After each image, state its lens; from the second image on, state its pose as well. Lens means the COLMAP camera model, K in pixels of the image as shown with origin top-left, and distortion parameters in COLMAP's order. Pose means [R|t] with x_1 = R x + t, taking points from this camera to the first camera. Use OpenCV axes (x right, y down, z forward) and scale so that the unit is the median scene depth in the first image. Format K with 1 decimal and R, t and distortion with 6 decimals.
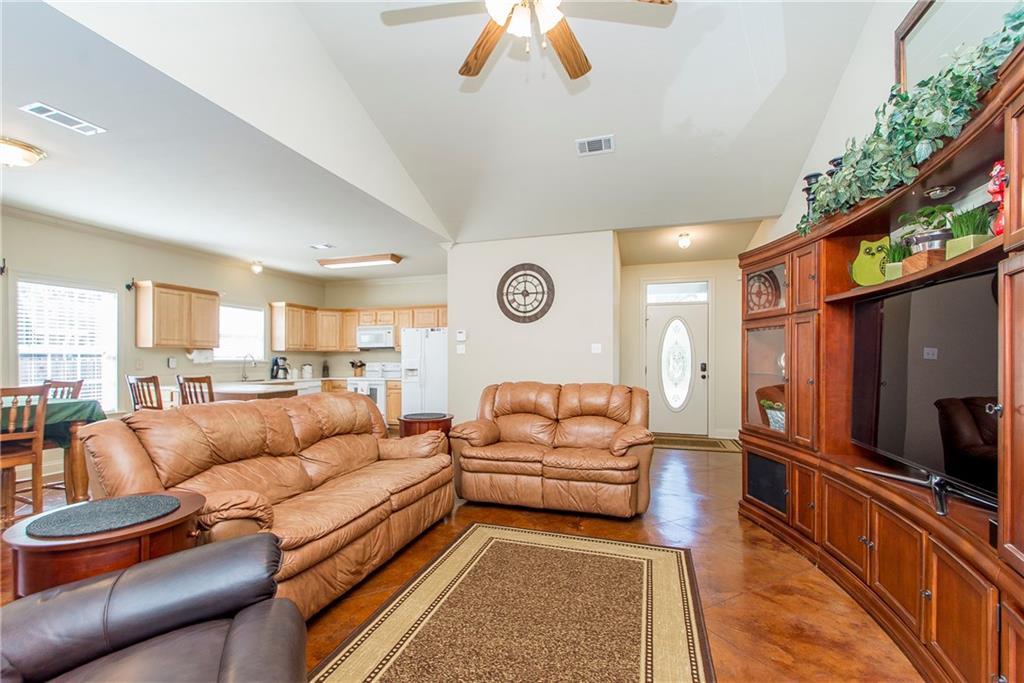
lens RADIAL K [[438.6, 0, 510.3], [0, 438.6, 356.6], [0, 0, 1]] dist [0.003245, -0.000225]
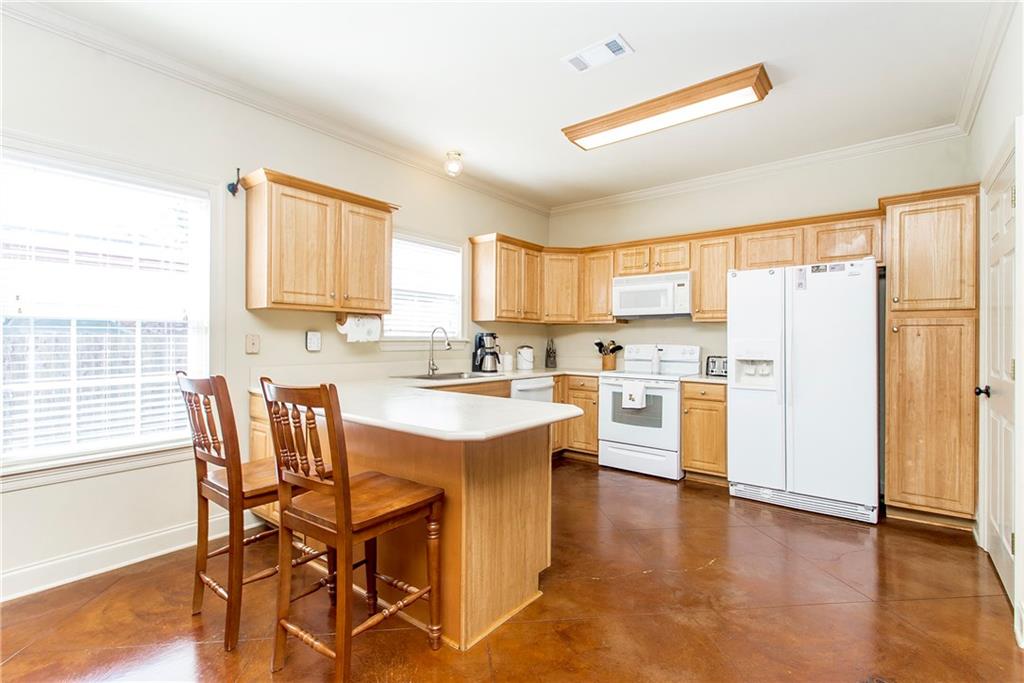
lens RADIAL K [[485.6, 0, 511.4], [0, 485.6, 338.1], [0, 0, 1]] dist [0.017551, -0.000197]
pose [[0.928056, 0.008386, -0.372345, -0.262668], [-0.007476, 0.999965, 0.003886, 0.005509], [0.372365, -0.000823, 0.928086, 0.432835]]
